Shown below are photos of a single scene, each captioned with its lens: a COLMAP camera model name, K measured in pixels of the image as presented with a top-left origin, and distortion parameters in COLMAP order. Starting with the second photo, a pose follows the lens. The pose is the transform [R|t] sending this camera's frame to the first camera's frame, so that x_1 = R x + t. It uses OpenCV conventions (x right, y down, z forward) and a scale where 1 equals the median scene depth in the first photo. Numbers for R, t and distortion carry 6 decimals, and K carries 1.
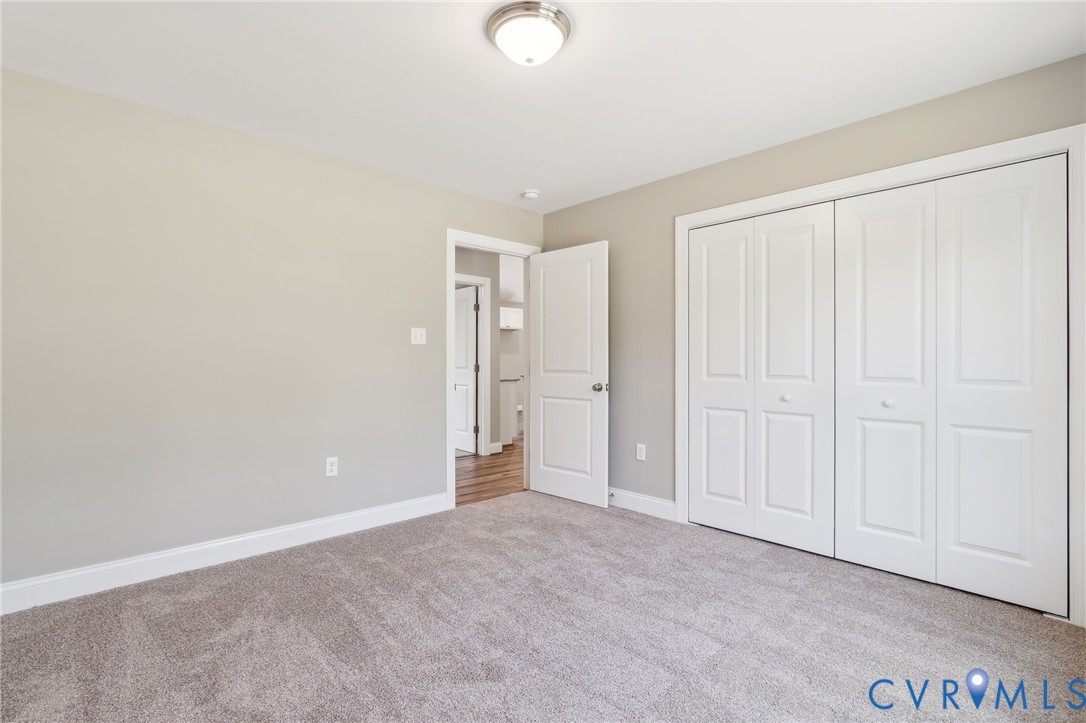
lens RADIAL K [[514.7, 0, 543.0], [0, 514.7, 361.5], [0, 0, 1]] dist [-0.000510, -0.000001]
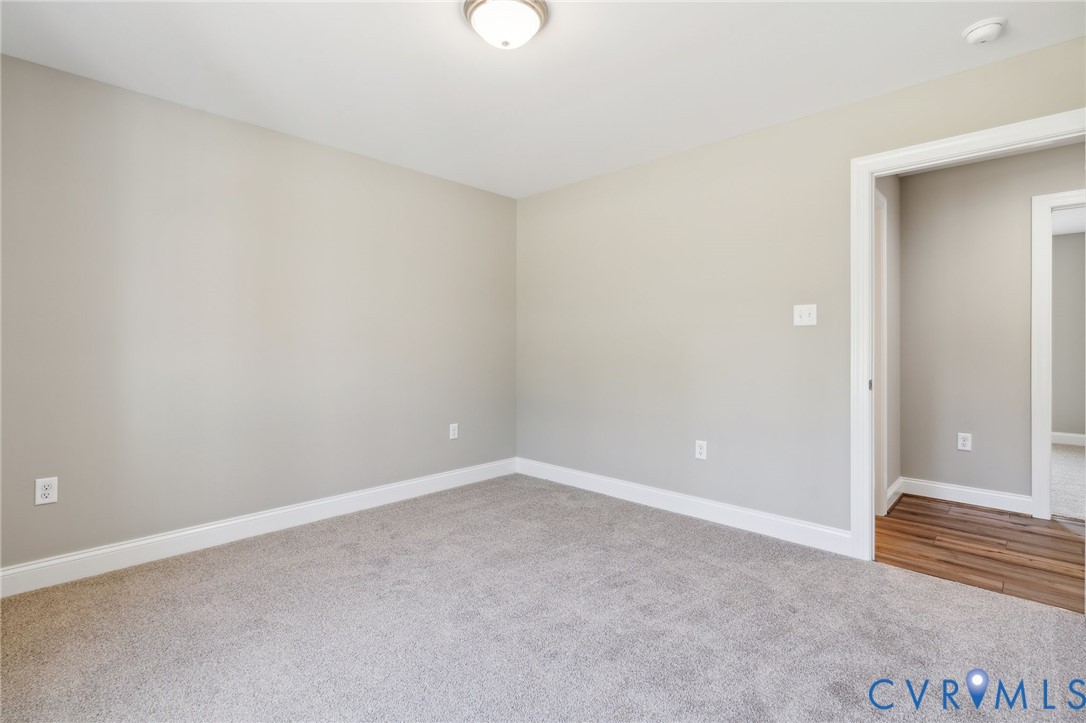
lens RADIAL K [[509.2, 0, 535.1], [0, 509.2, 346.1], [0, 0, 1]] dist [0.000896, 0.001023]
pose [[0.024564, -0.002014, -0.999696, 0.573375], [-0.001872, 0.999996, -0.002061, 0.000482], [0.999696, 0.001922, 0.024561, 0.619806]]
